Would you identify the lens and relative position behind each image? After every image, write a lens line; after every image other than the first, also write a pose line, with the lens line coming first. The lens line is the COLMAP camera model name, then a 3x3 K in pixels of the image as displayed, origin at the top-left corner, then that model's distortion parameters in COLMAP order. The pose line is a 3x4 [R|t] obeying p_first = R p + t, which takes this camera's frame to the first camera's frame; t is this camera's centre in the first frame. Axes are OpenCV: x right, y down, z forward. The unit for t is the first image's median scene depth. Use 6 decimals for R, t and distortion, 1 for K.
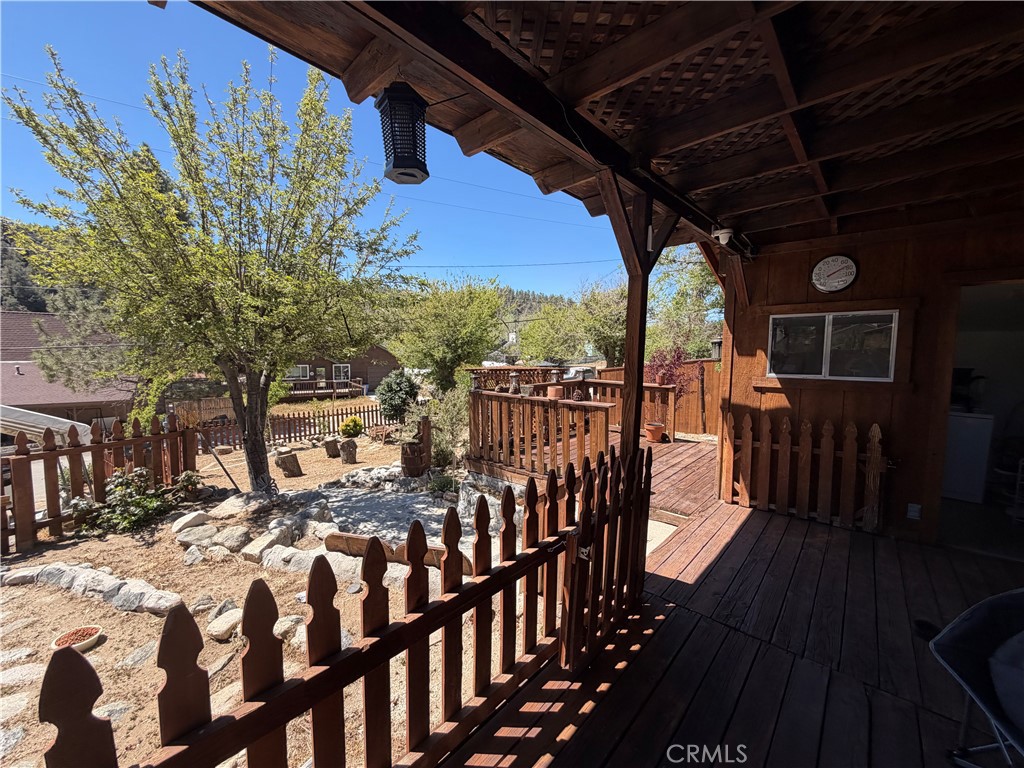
lens RADIAL K [[404.3, 0, 508.3], [0, 404.3, 380.1], [0, 0, 1]] dist [0.002236, -0.000067]
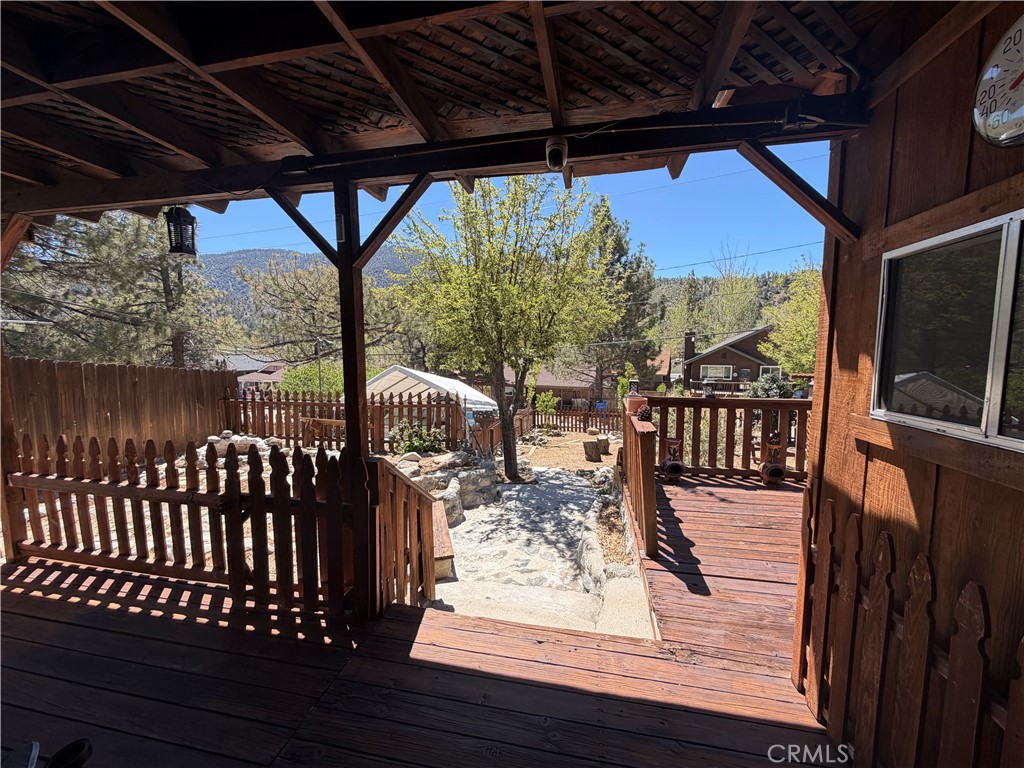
lens RADIAL K [[404.3, 0, 511.8], [0, 404.3, 383.2], [0, 0, 1]] dist [0.002236, -0.000067]
pose [[0.511872, 0.064819, -0.856613, 0.810411], [-0.058821, 0.997454, 0.040327, -0.036066], [0.857045, 0.029745, 0.514382, 0.523659]]
